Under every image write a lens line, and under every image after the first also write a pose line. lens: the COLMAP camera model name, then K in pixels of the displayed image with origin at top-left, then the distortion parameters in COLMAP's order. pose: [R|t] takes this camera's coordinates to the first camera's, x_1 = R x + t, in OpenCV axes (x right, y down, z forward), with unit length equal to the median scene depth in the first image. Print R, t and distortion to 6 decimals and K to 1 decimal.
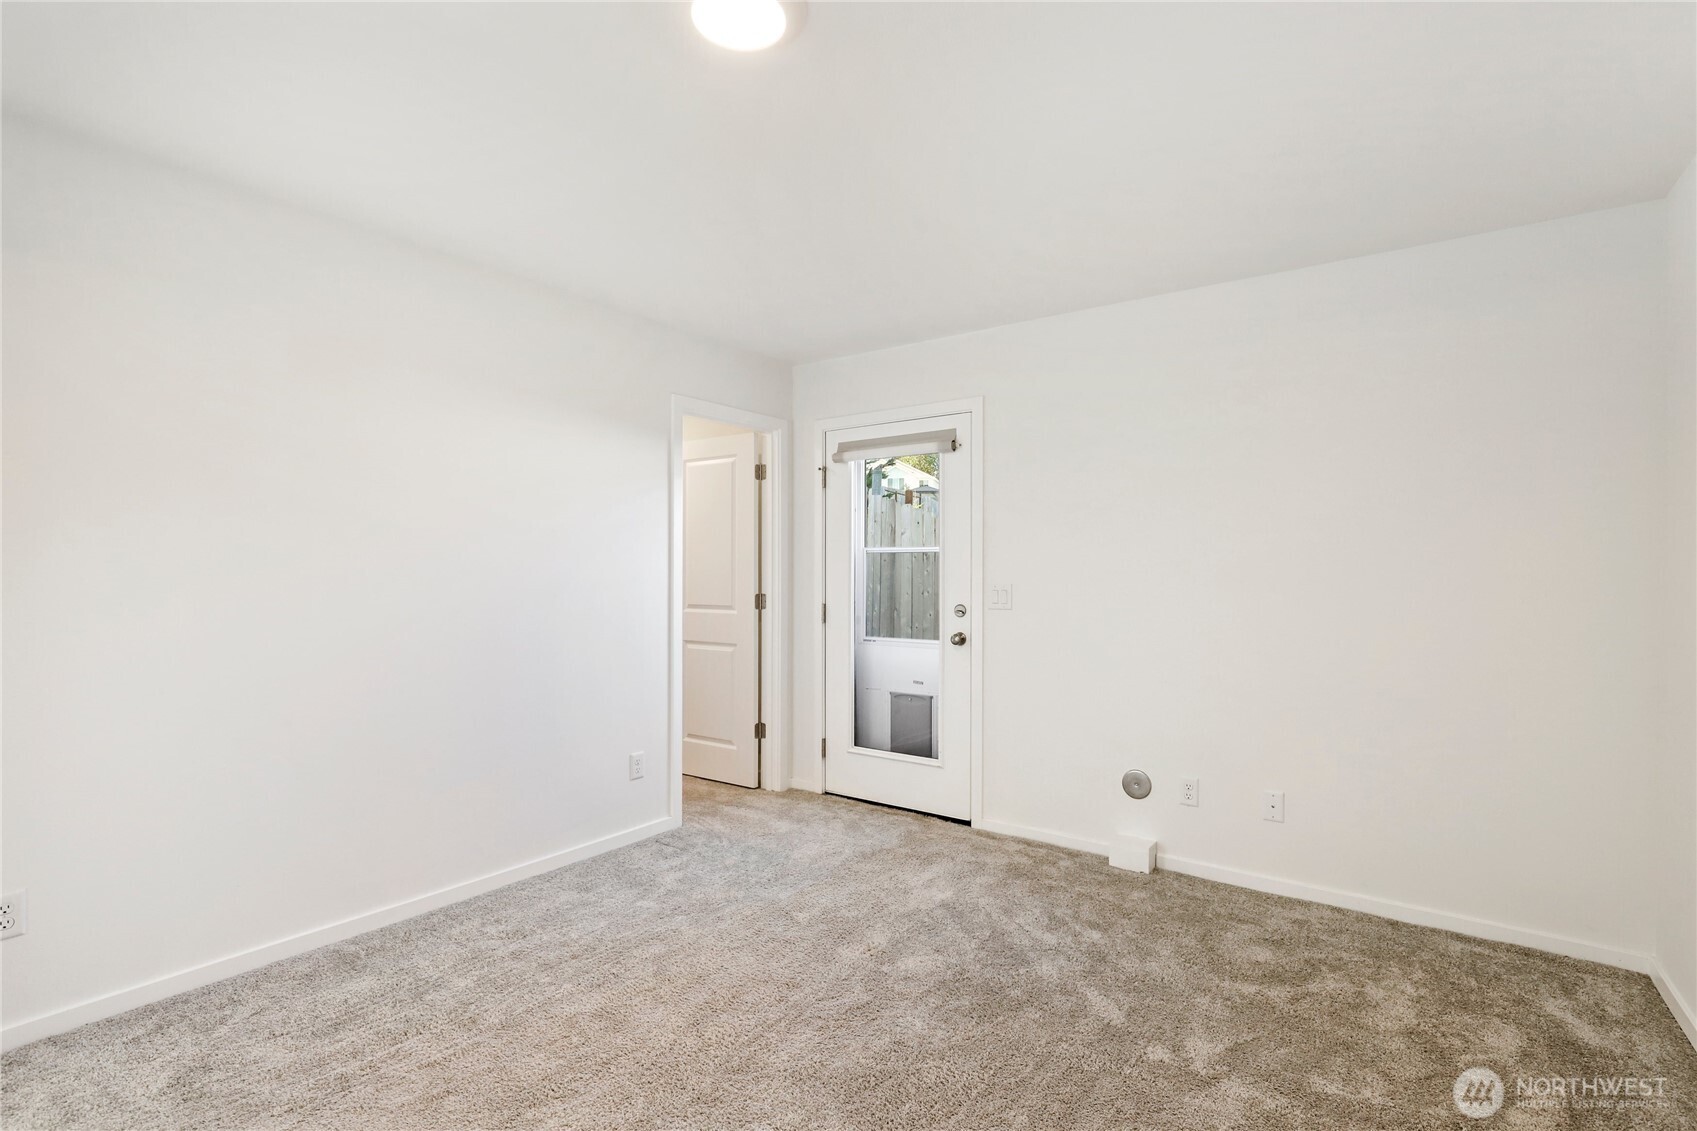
lens RADIAL K [[793.2, 0, 862.0], [0, 793.2, 559.9], [0, 0, 1]] dist [-0.001854, -0.000099]
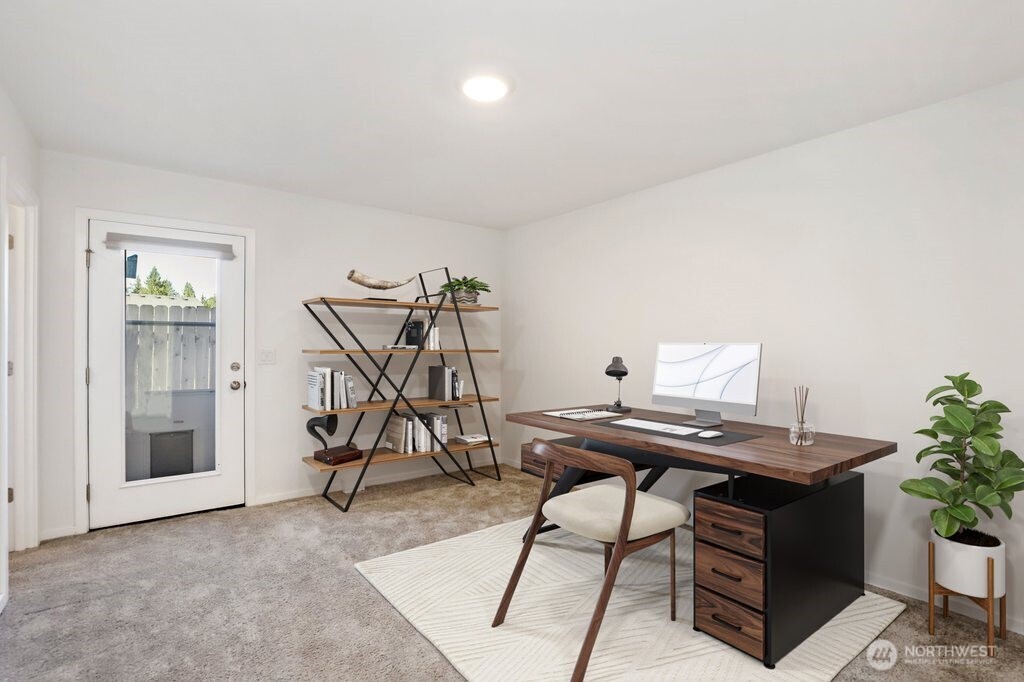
lens RADIAL K [[478.7, 0, 520.2], [0, 478.7, 337.6], [0, 0, 1]] dist [-0.001854, -0.000099]
pose [[0.313355, 0.005280, 0.949621, -0.565935], [-0.017381, 0.999849, 0.000176, -0.000719], [-0.949477, -0.016561, 0.313399, 0.204250]]
